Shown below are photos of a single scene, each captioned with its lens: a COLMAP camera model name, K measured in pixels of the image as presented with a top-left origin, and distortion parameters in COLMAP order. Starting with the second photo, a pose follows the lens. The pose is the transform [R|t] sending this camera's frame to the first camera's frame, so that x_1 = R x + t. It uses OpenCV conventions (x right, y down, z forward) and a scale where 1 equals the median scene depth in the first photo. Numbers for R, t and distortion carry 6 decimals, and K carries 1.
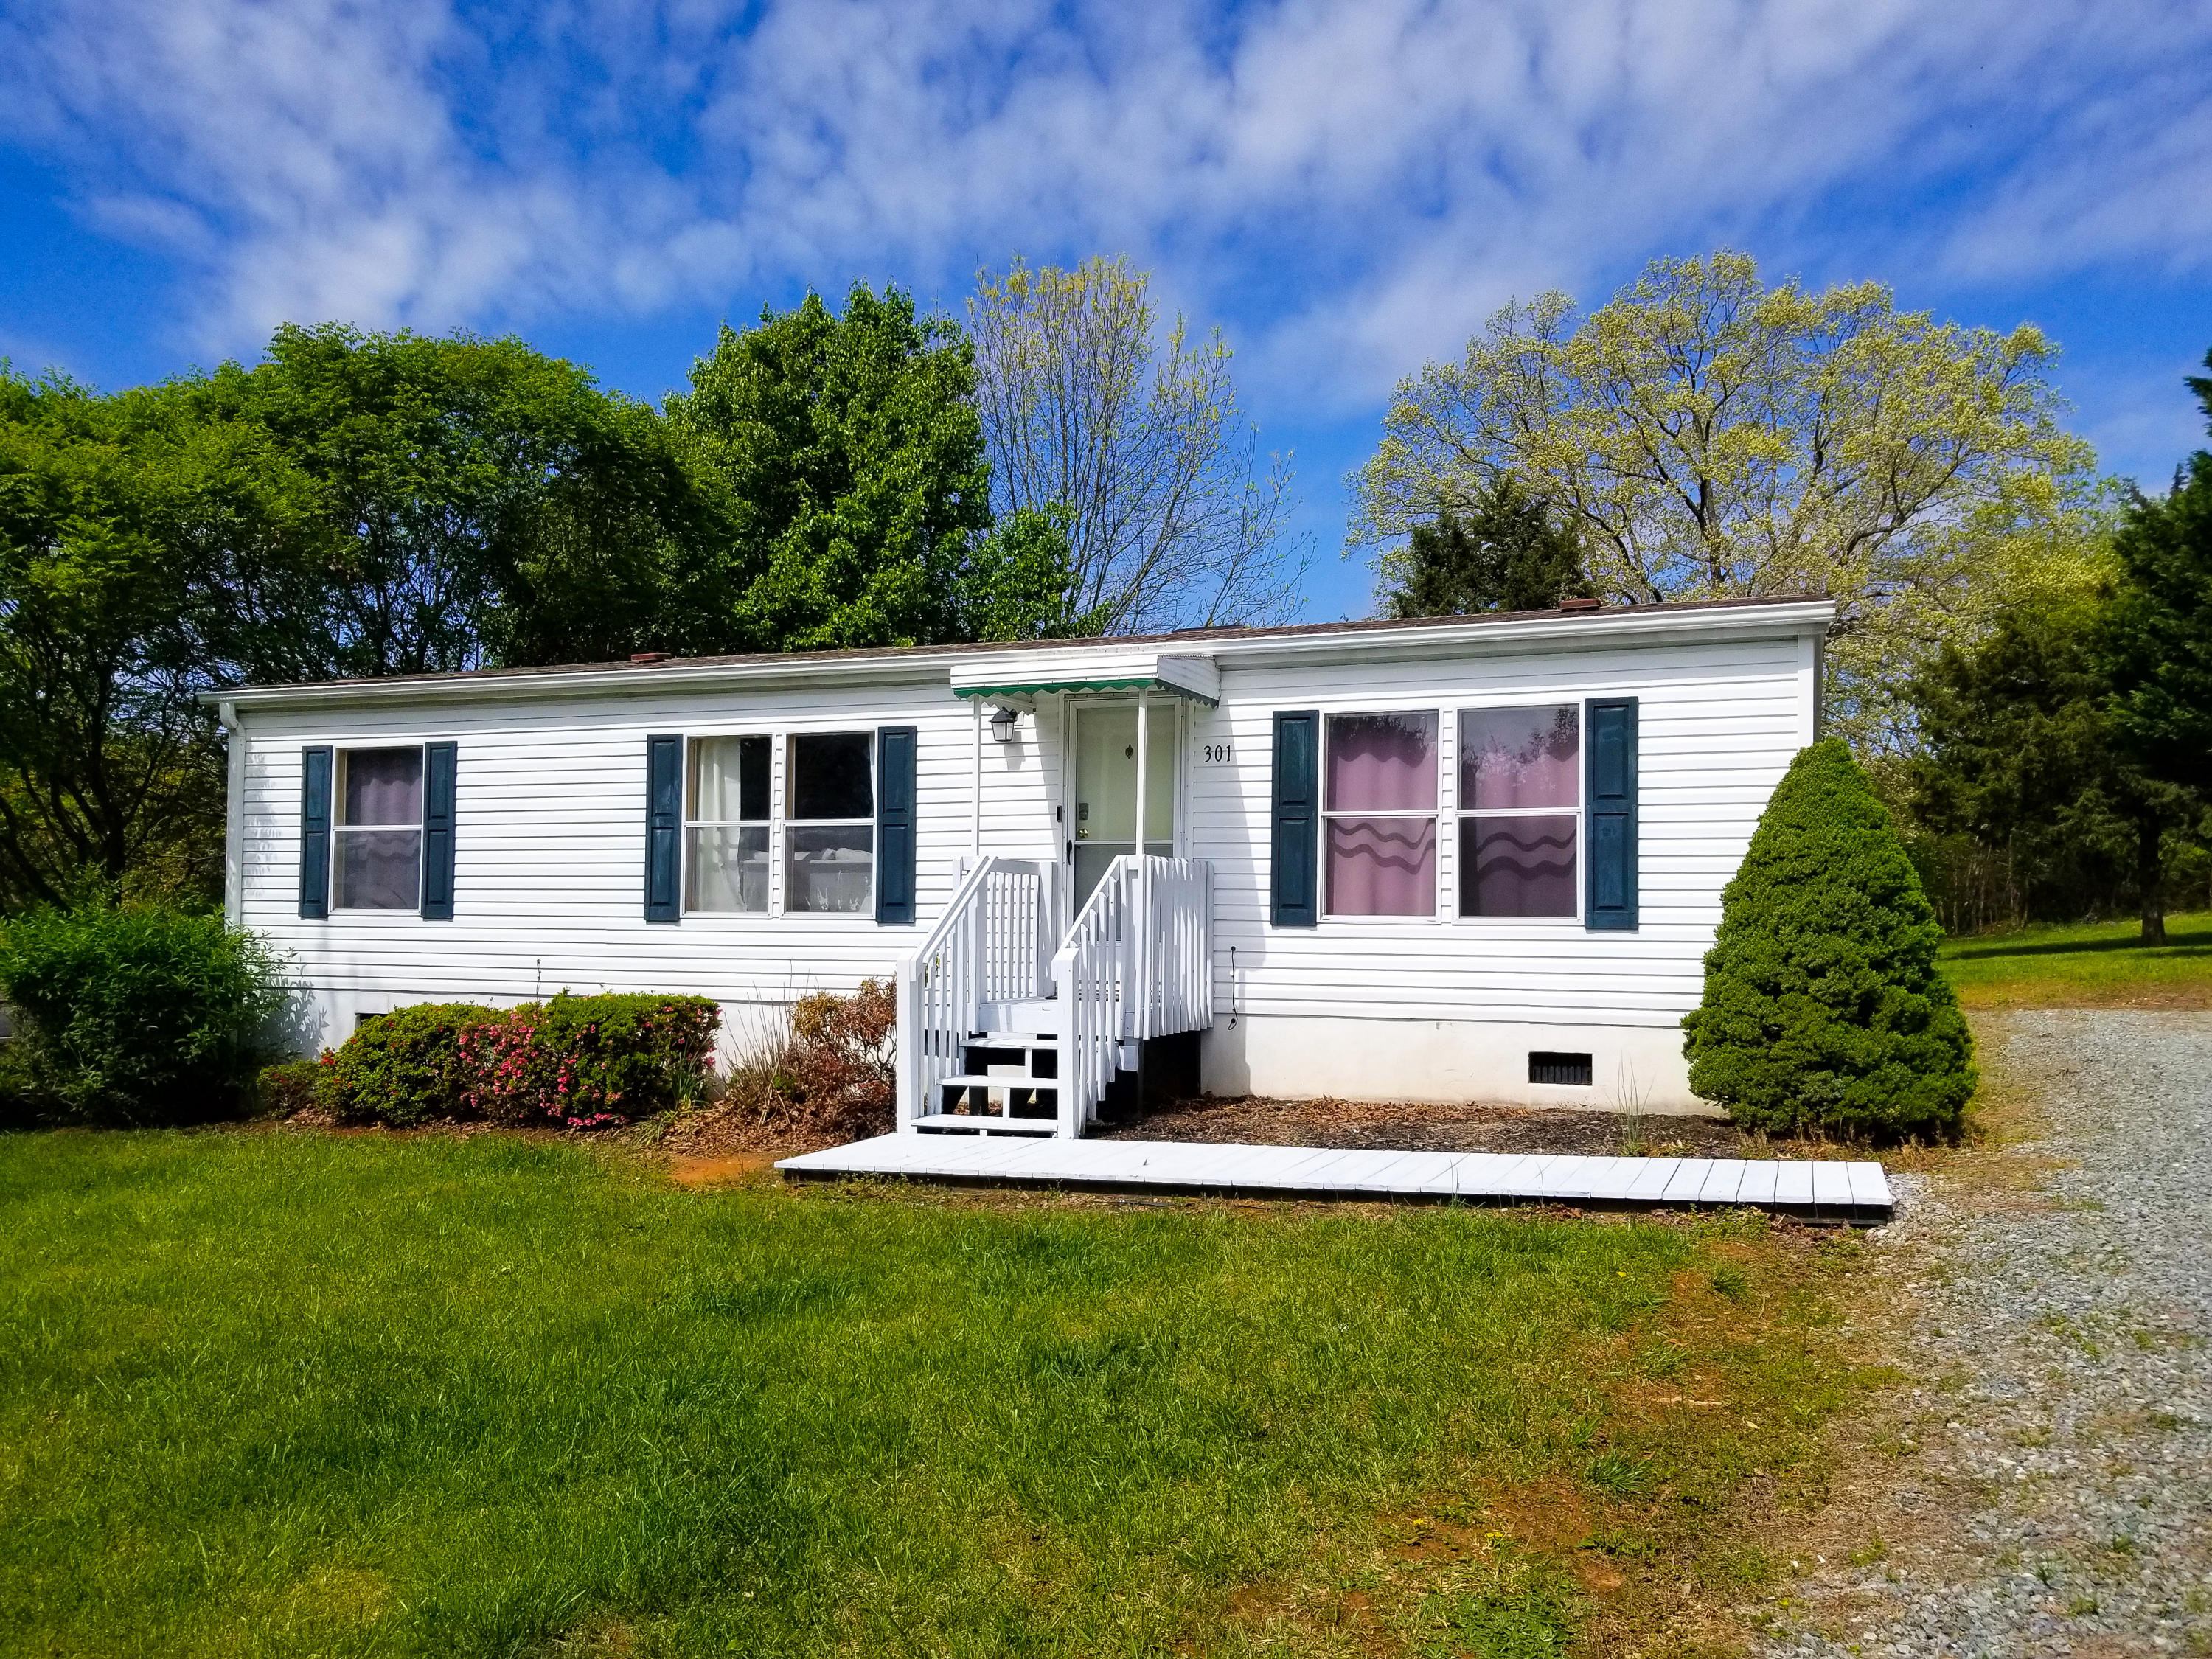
lens RADIAL K [[1711.0, 0, 1103.3], [0, 1711.0, 862.6], [0, 0, 1]] dist [0.070504, -0.101300]
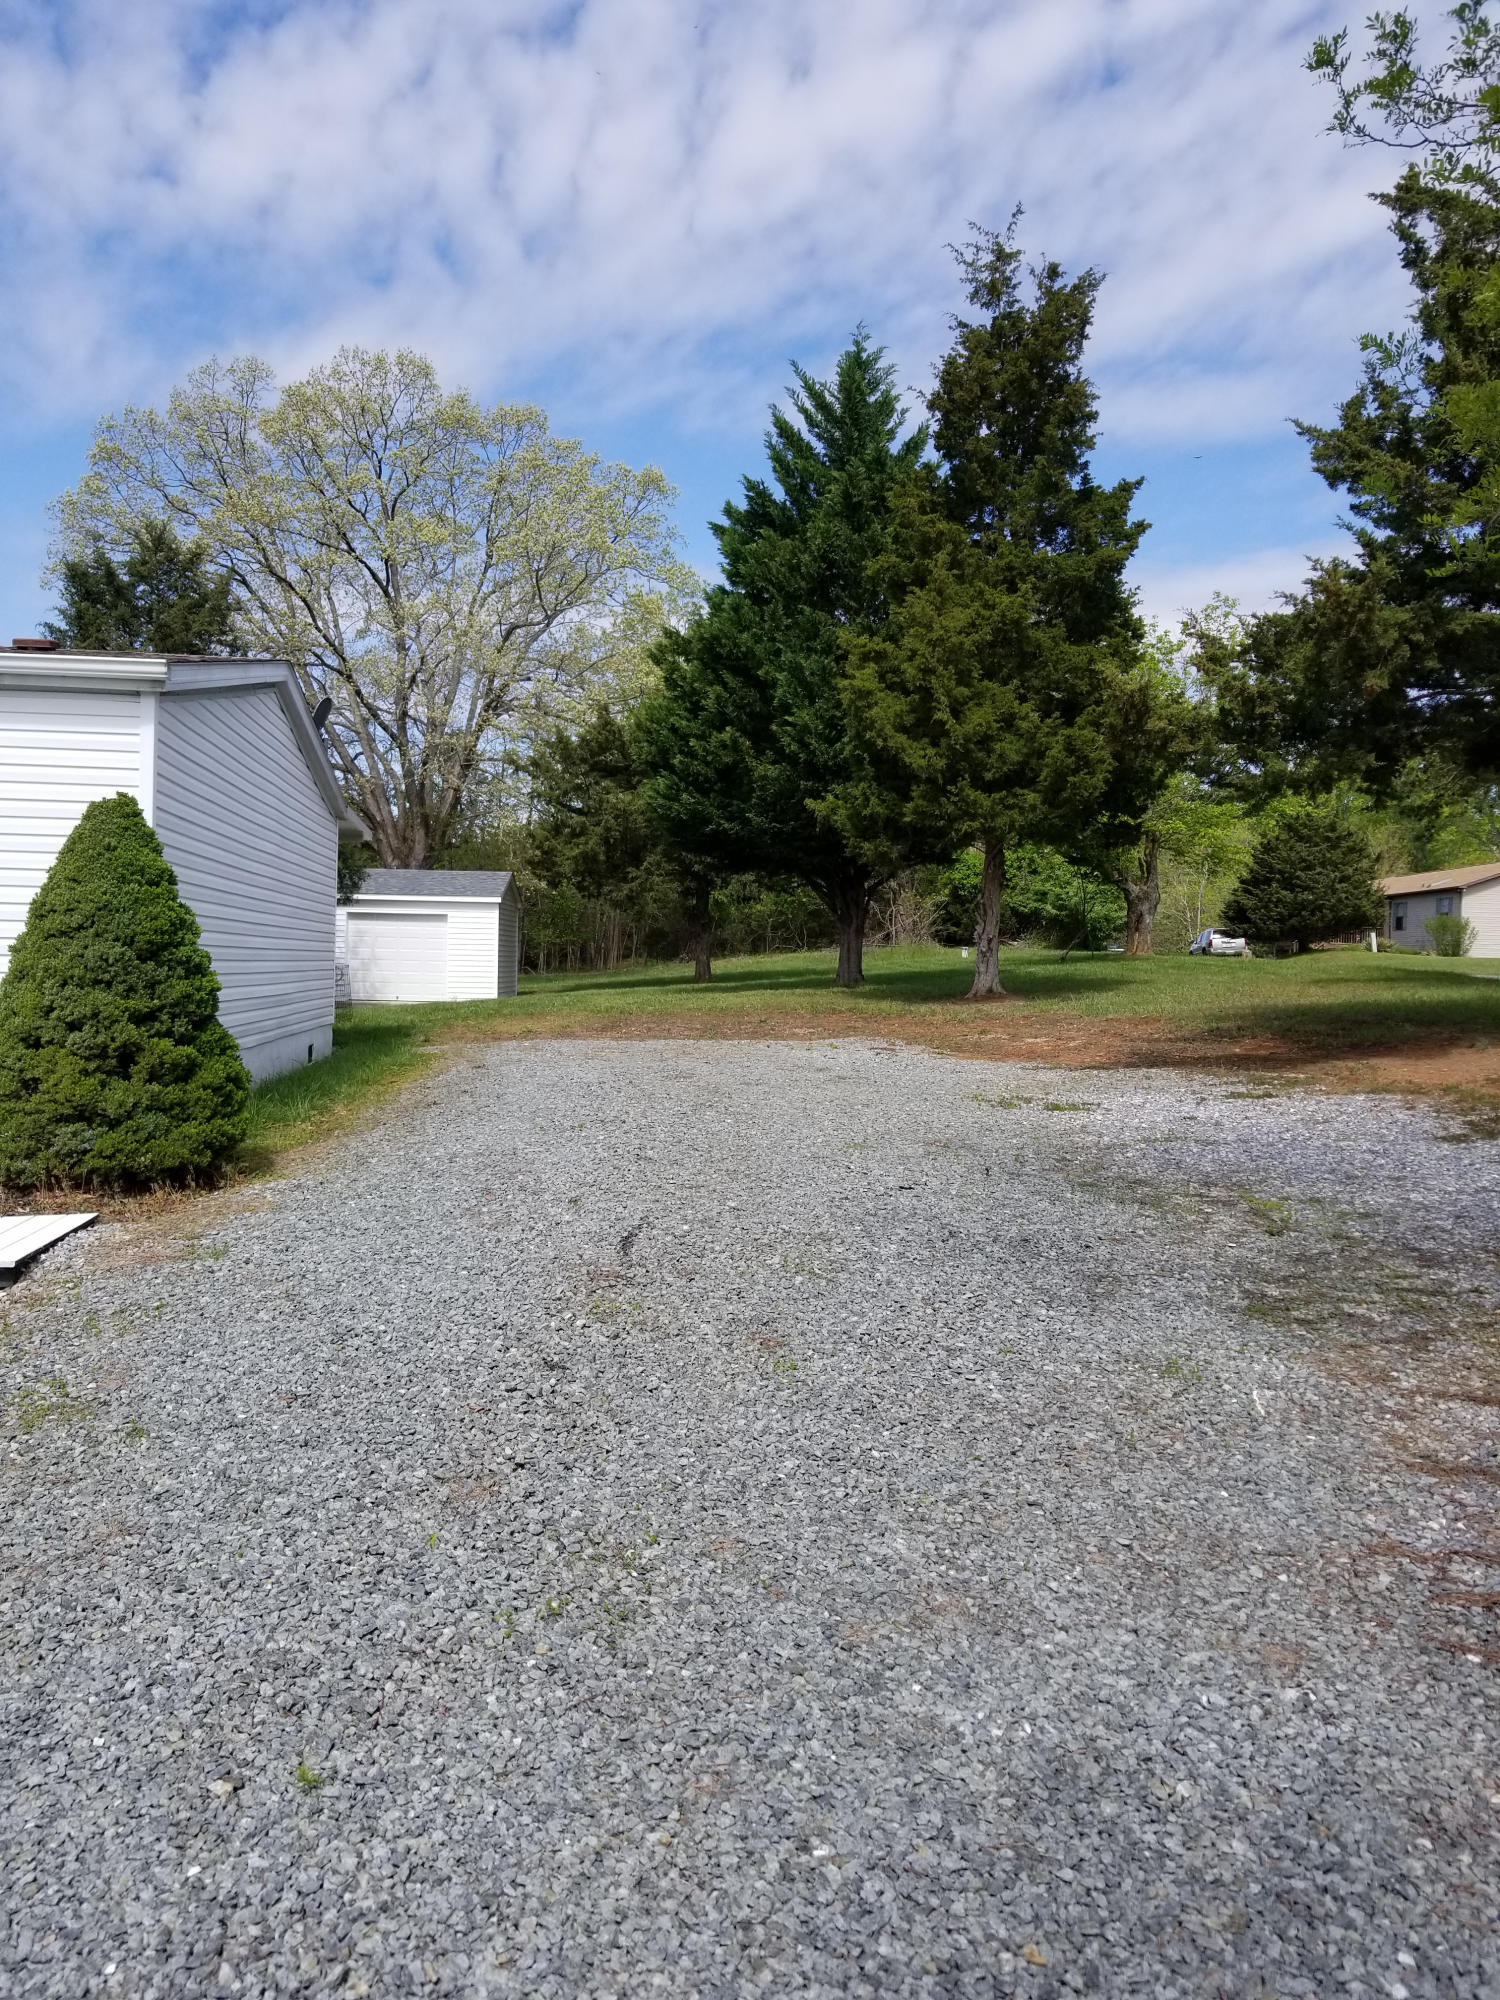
lens RADIAL K [[1547.0, 0, 709.8], [0, 1547.0, 1001.4], [0, 0, 1]] dist [0.070504, -0.101300]
pose [[0.880128, 0.001677, 0.474733, 0.211284], [-0.033228, 0.997759, 0.058078, -0.011010], [-0.473572, -0.066890, 0.878211, 0.017582]]
